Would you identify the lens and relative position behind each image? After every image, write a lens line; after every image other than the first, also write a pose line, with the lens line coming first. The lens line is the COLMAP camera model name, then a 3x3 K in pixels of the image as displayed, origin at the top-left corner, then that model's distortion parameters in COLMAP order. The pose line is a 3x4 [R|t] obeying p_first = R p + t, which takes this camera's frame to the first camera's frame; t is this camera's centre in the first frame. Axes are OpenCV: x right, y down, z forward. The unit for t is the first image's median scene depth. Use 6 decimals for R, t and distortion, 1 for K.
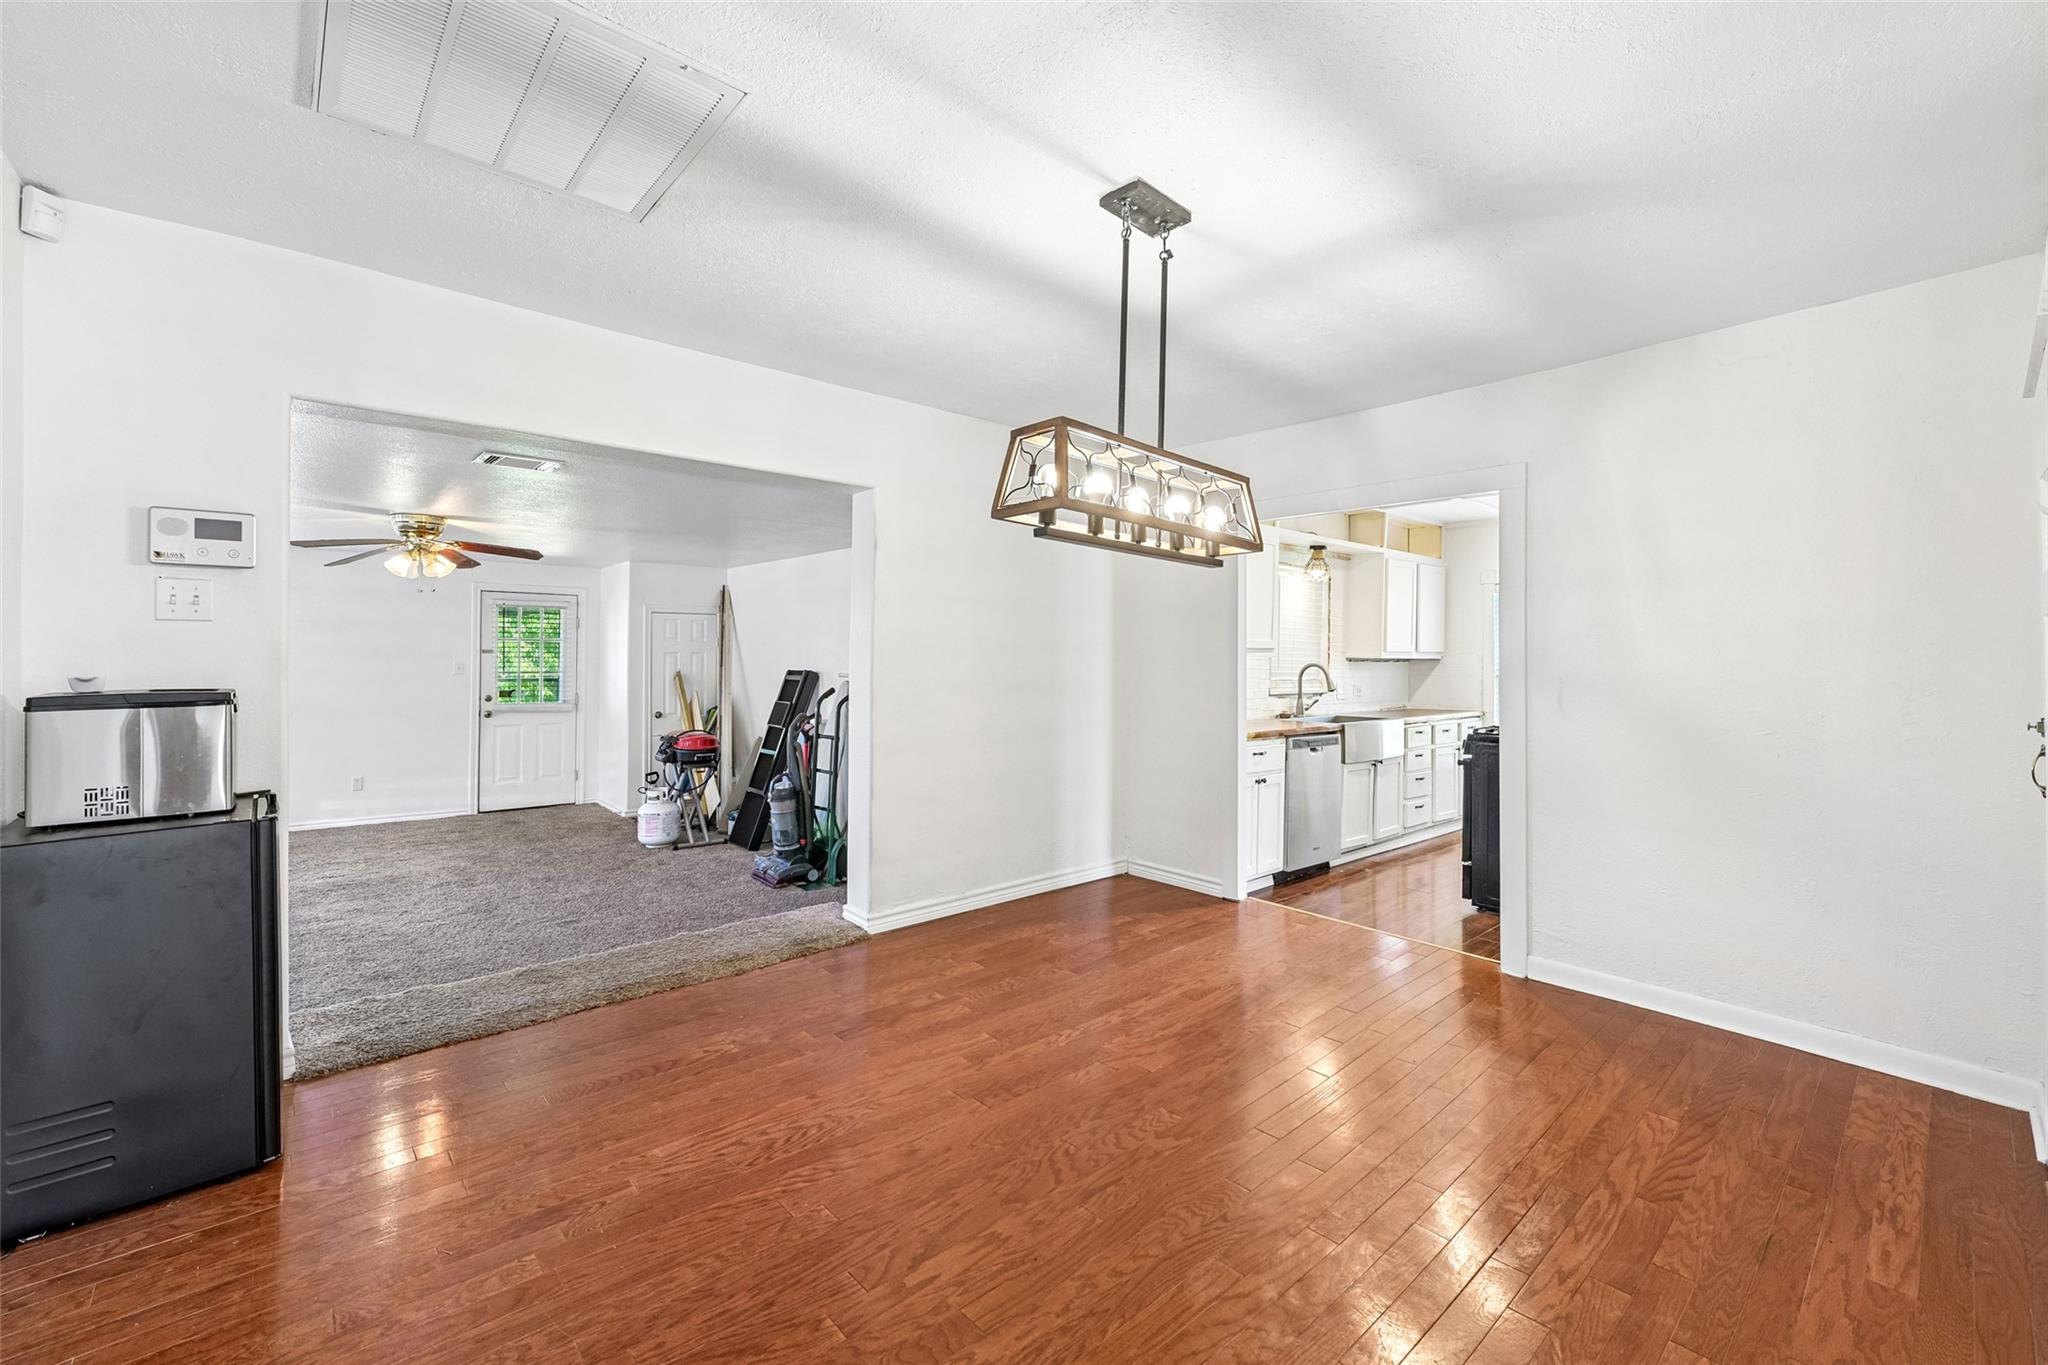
lens RADIAL K [[841.3, 0, 1014.6], [0, 841.3, 667.5], [0, 0, 1]] dist [-0.012314, 0.000529]
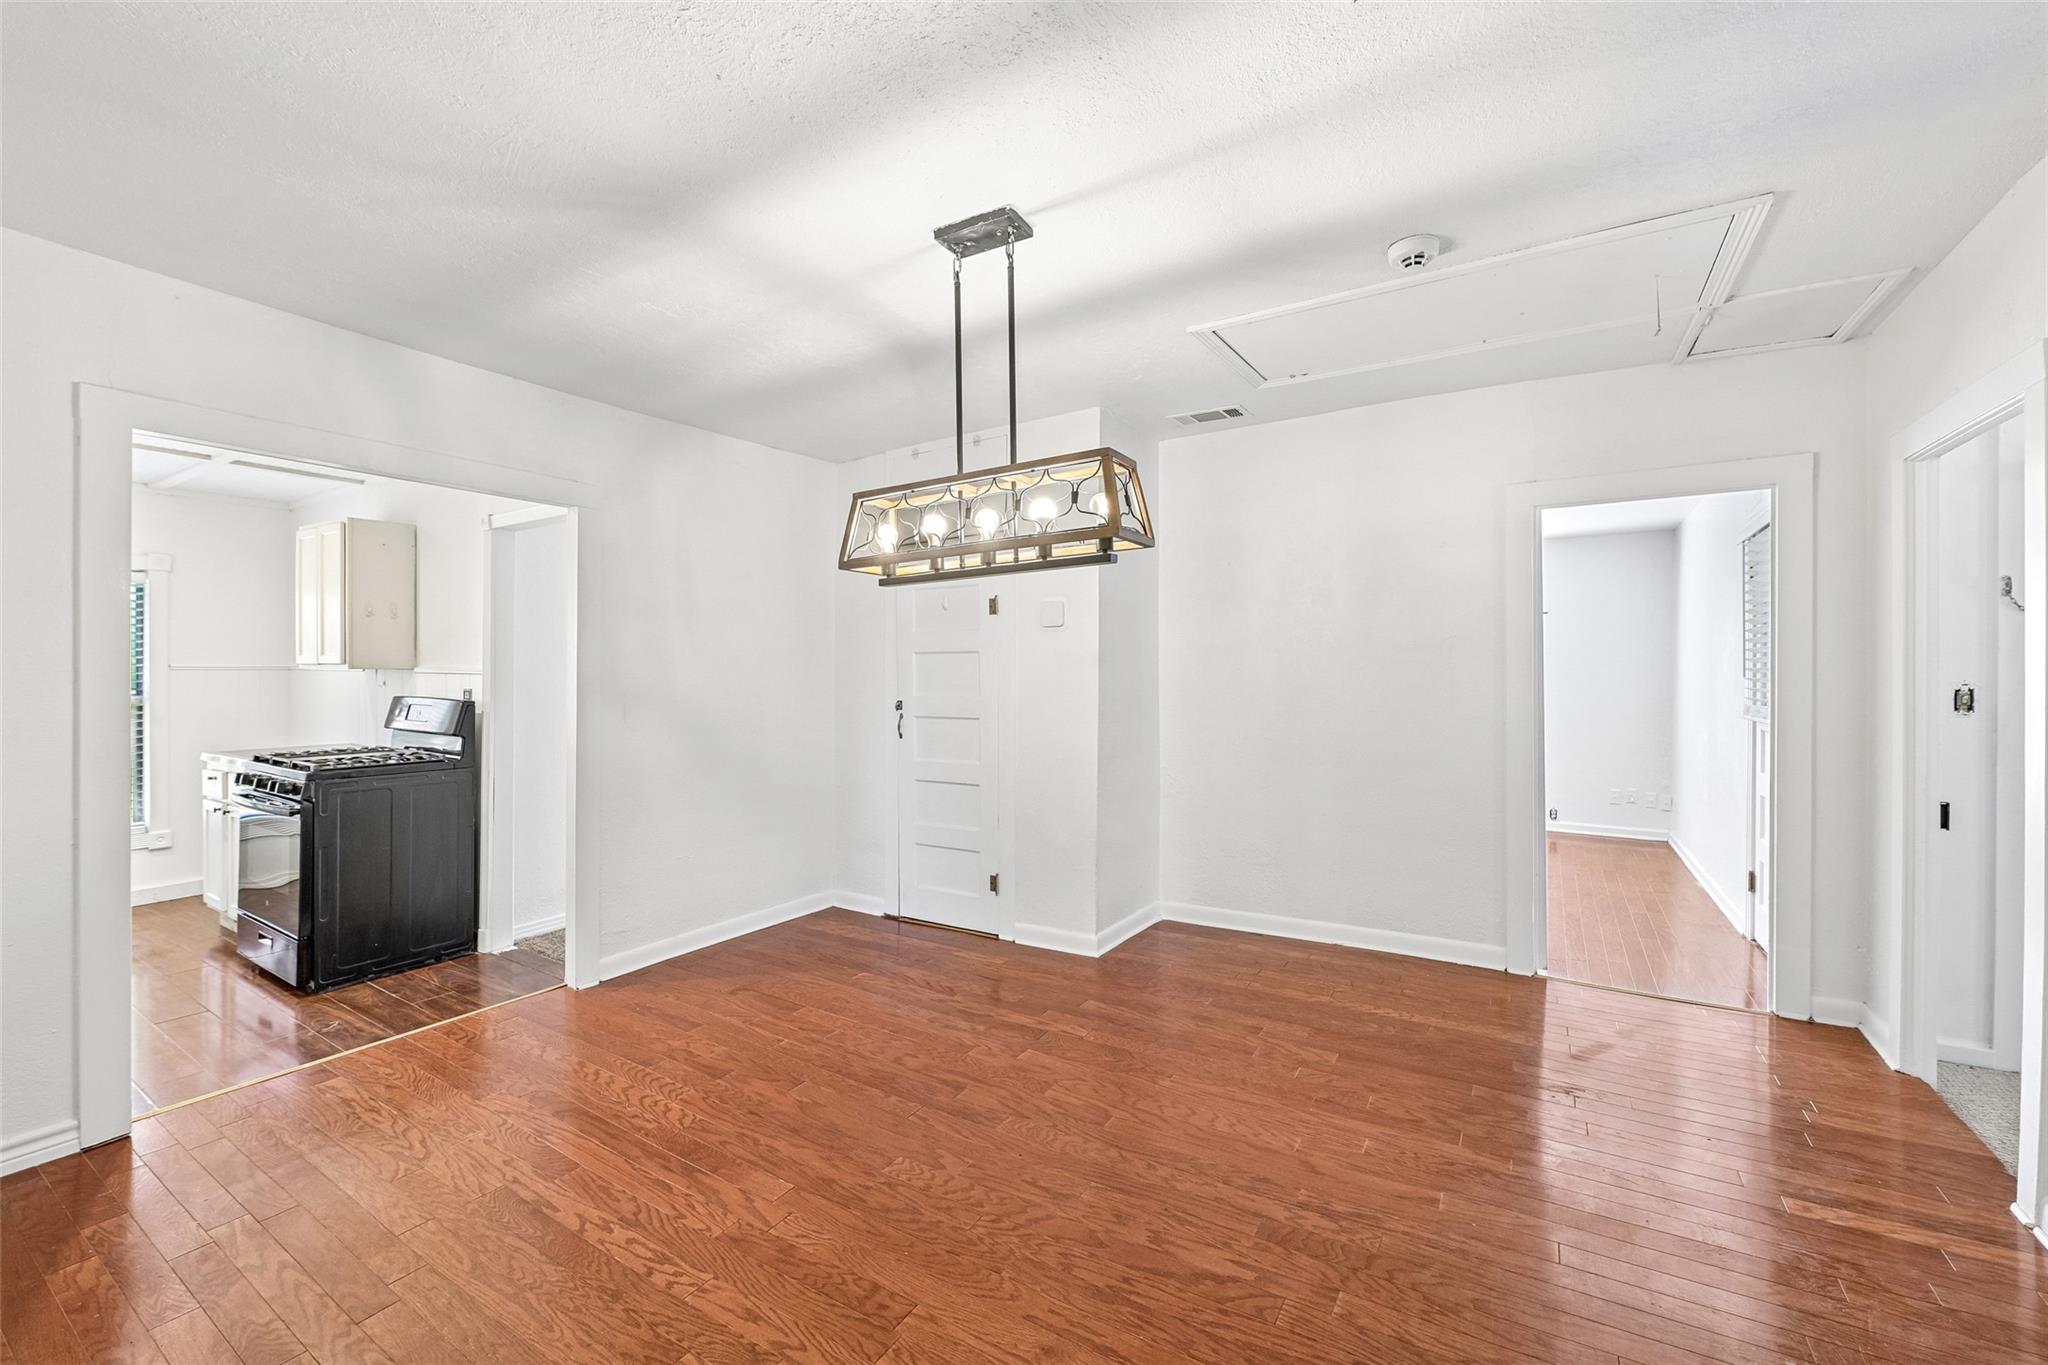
lens RADIAL K [[841.3, 0, 1026.7], [0, 841.3, 666.1], [0, 0, 1]] dist [-0.012314, 0.000529]
pose [[-0.287504, -0.005186, 0.957765, -0.579393], [0.017429, 0.999791, 0.010645, -0.022416], [-0.957621, 0.019753, -0.287354, 0.865558]]
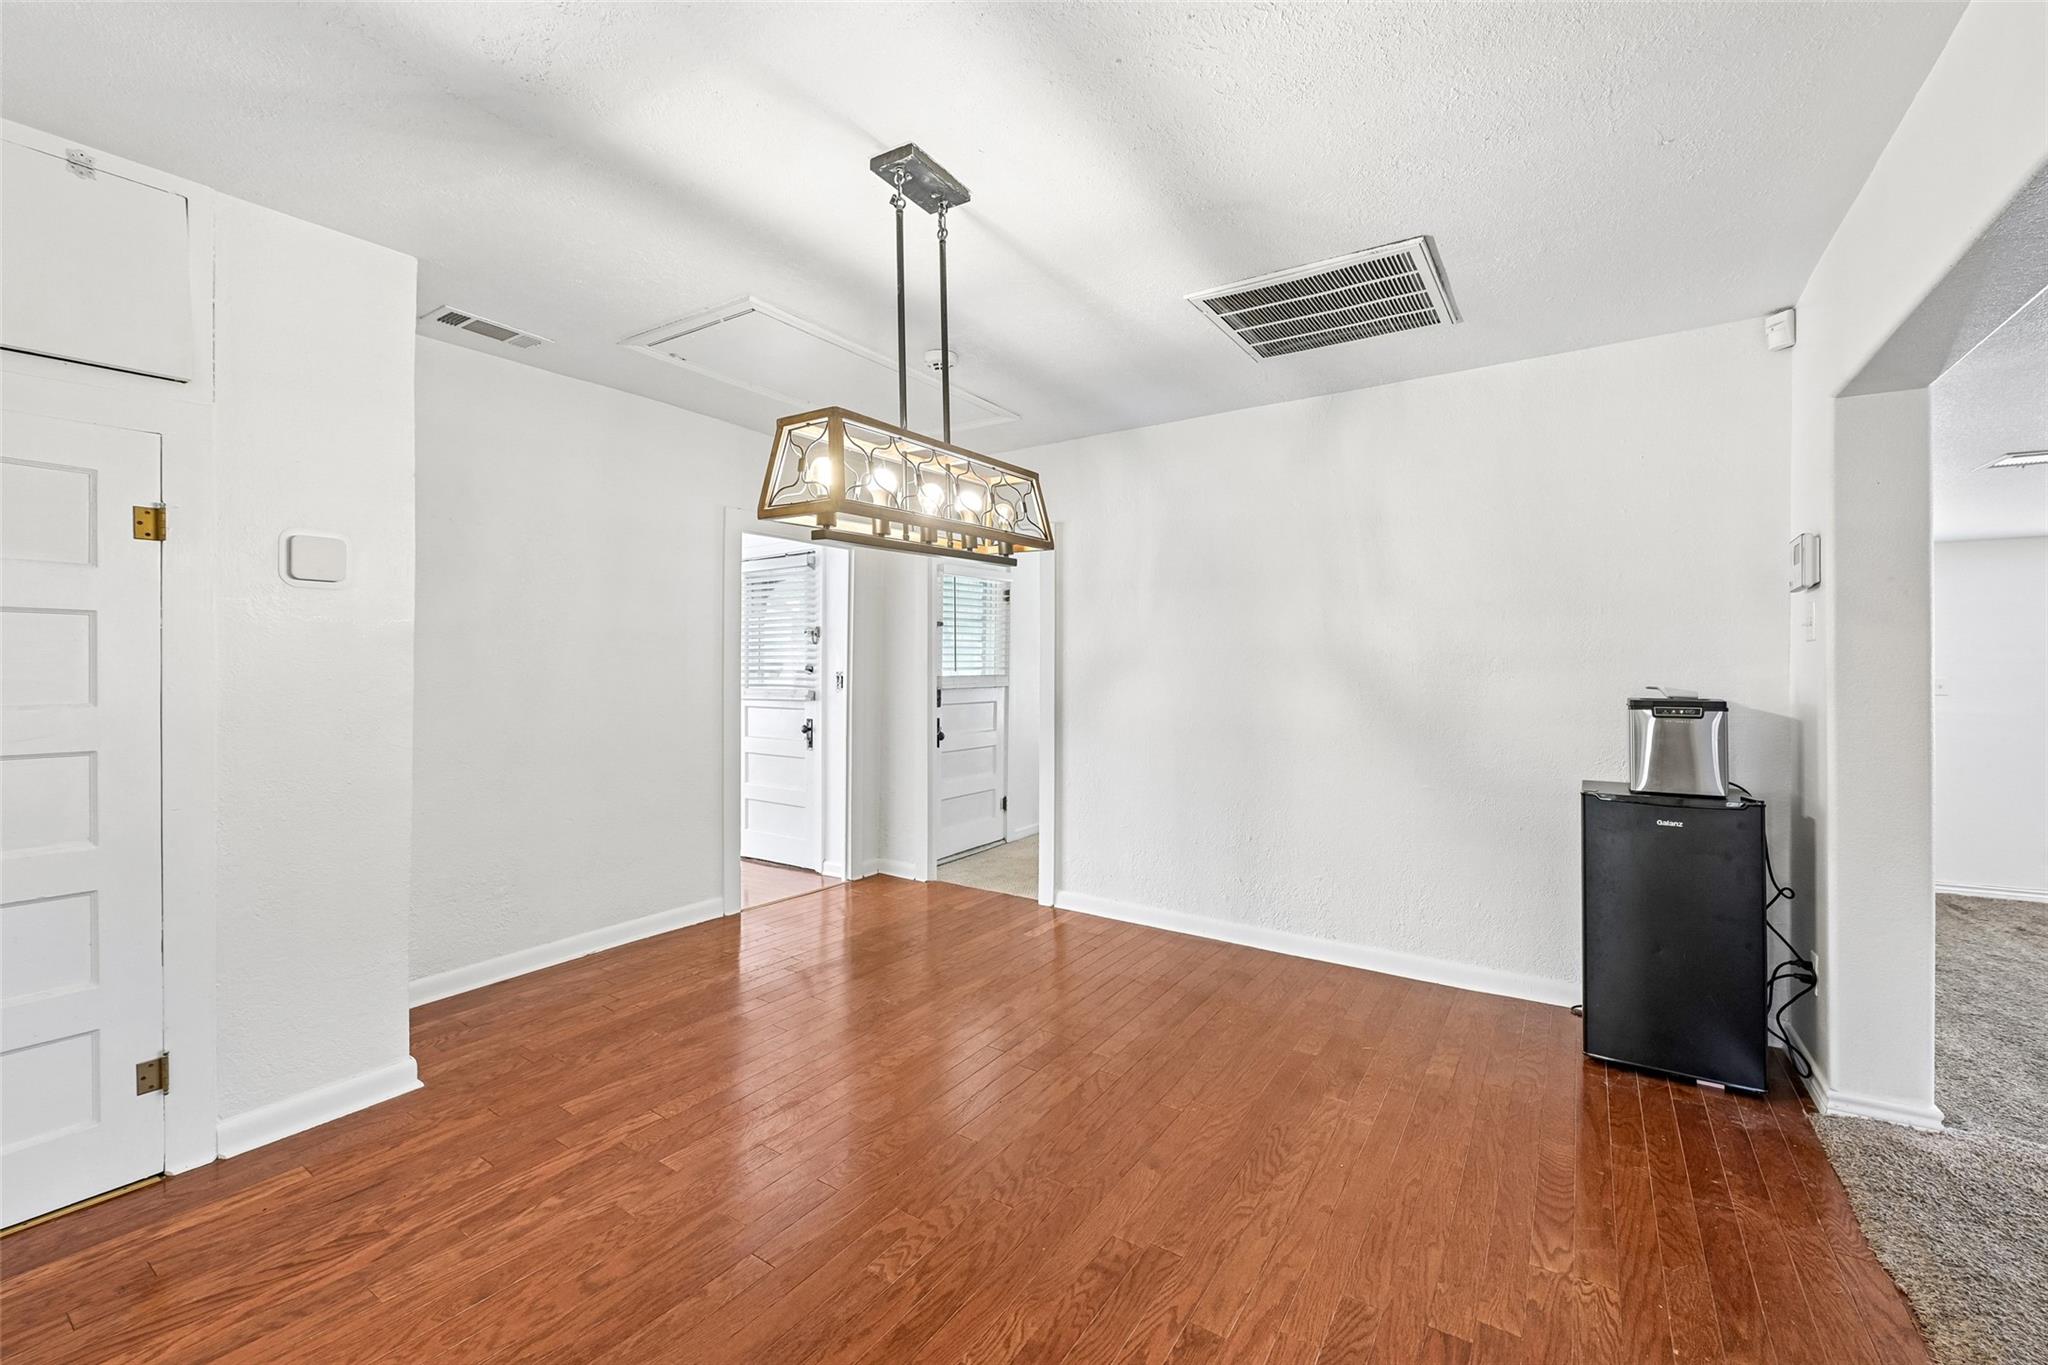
lens RADIAL K [[841.3, 0, 1029.5], [0, 841.3, 669.2], [0, 0, 1]] dist [-0.012314, 0.000529]
pose [[-0.965409, -0.011797, -0.260474, 0.201272], [-0.017073, 0.999692, 0.018003, -0.015020], [0.260181, 0.021827, -0.965313, 1.351178]]
